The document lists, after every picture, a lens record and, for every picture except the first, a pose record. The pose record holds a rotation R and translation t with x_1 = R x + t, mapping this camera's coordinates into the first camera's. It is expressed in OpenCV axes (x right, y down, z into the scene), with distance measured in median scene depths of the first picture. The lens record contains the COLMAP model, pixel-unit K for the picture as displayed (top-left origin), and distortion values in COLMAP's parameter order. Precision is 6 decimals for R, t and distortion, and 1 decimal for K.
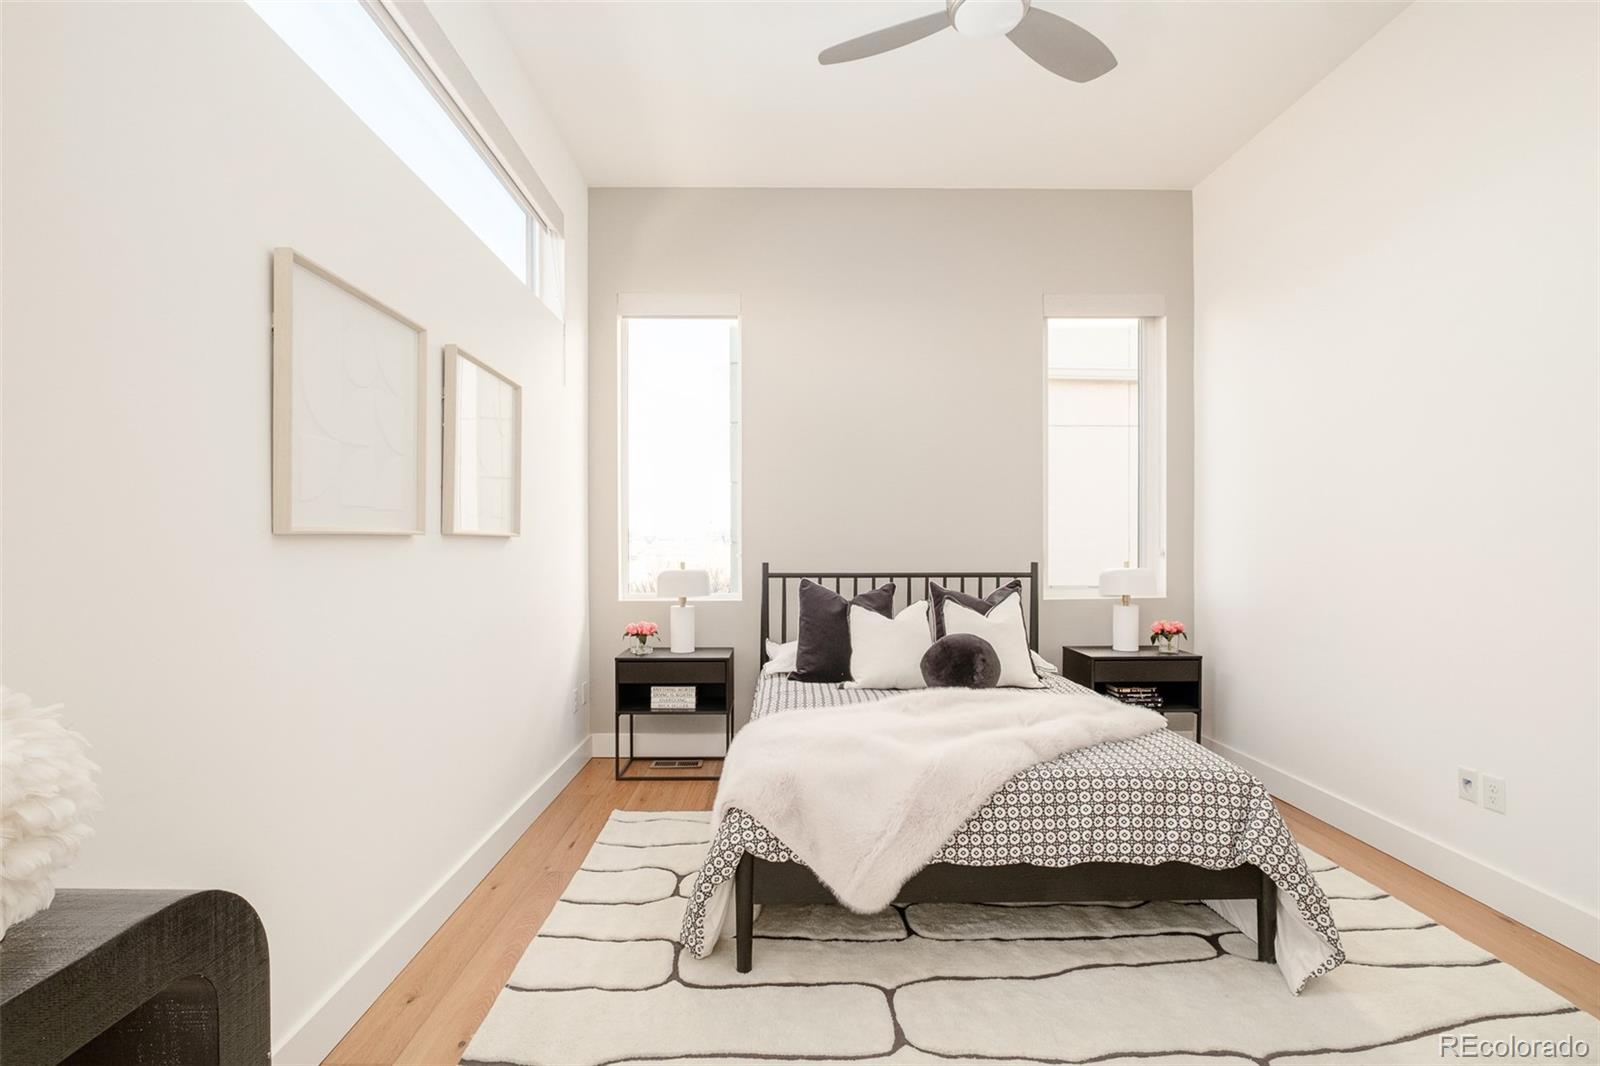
lens RADIAL K [[751.0, 0, 798.7], [0, 751.0, 537.0], [0, 0, 1]] dist [-0.006142, -0.001601]
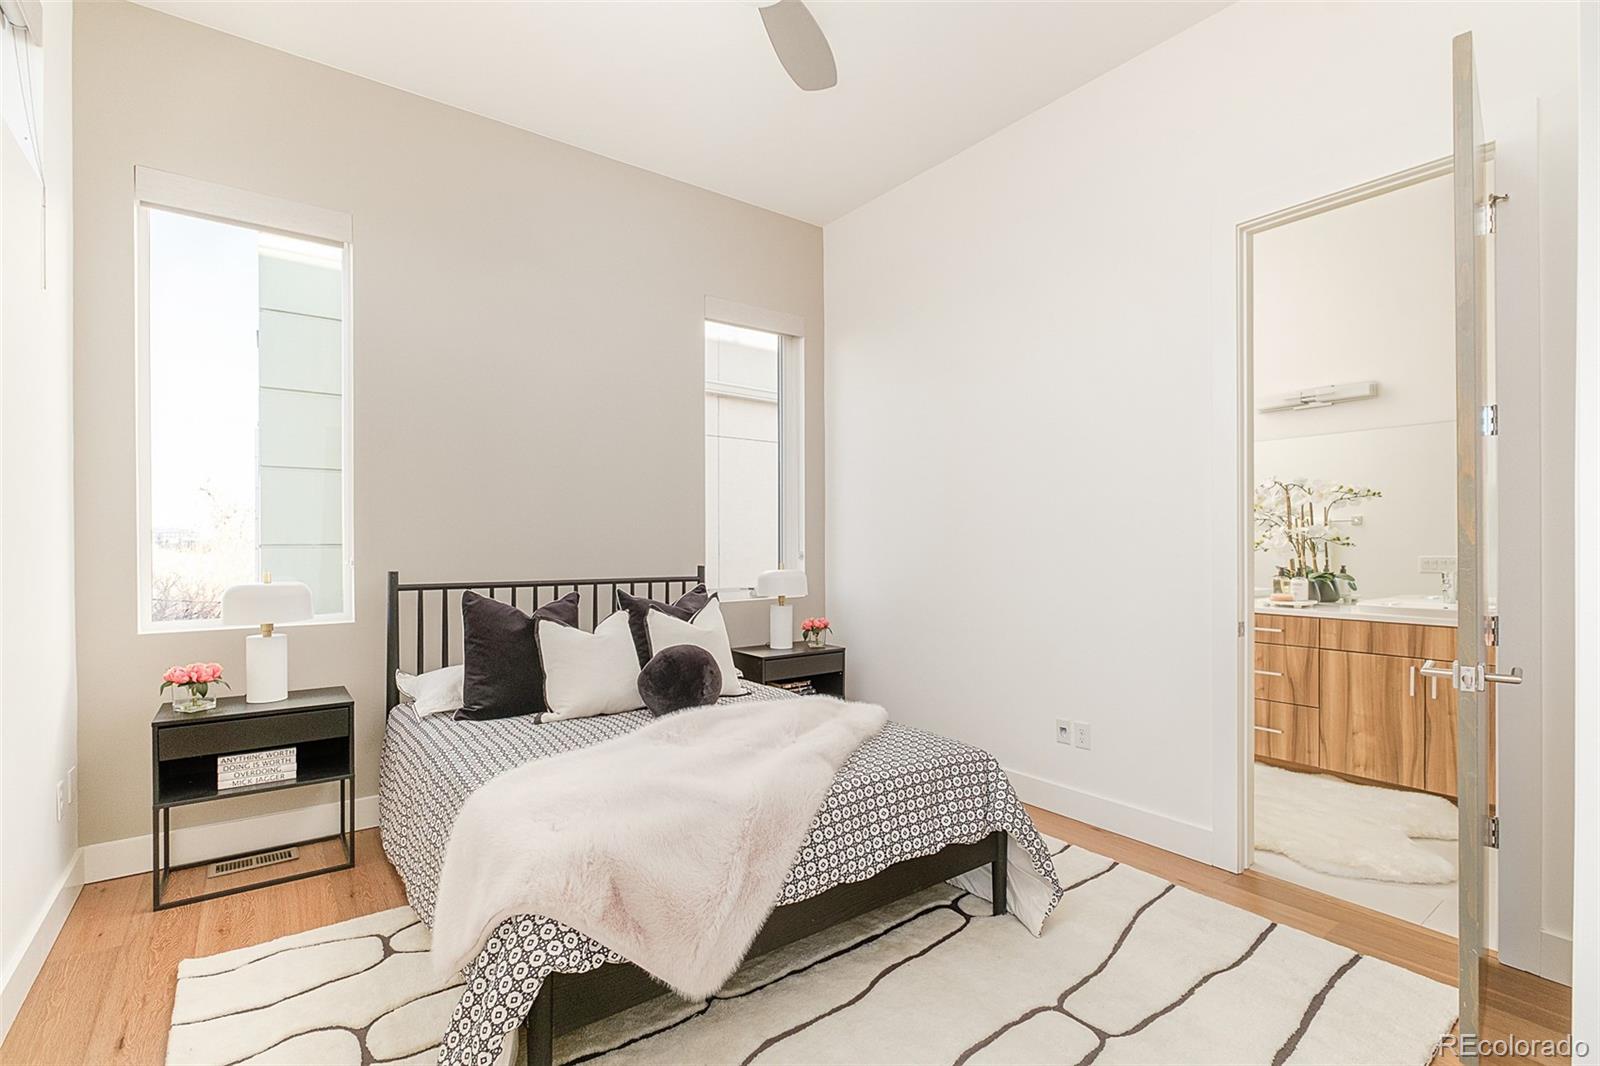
lens RADIAL K [[738.0, 0, 801.9], [0, 738.0, 541.2], [0, 0, 1]] dist [-0.002576, 0.000233]
pose [[0.811285, 0.004170, 0.584636, -0.179738], [-0.004860, 0.999988, -0.000388, 0.001742], [-0.584631, -0.002526, 0.811295, 0.173092]]
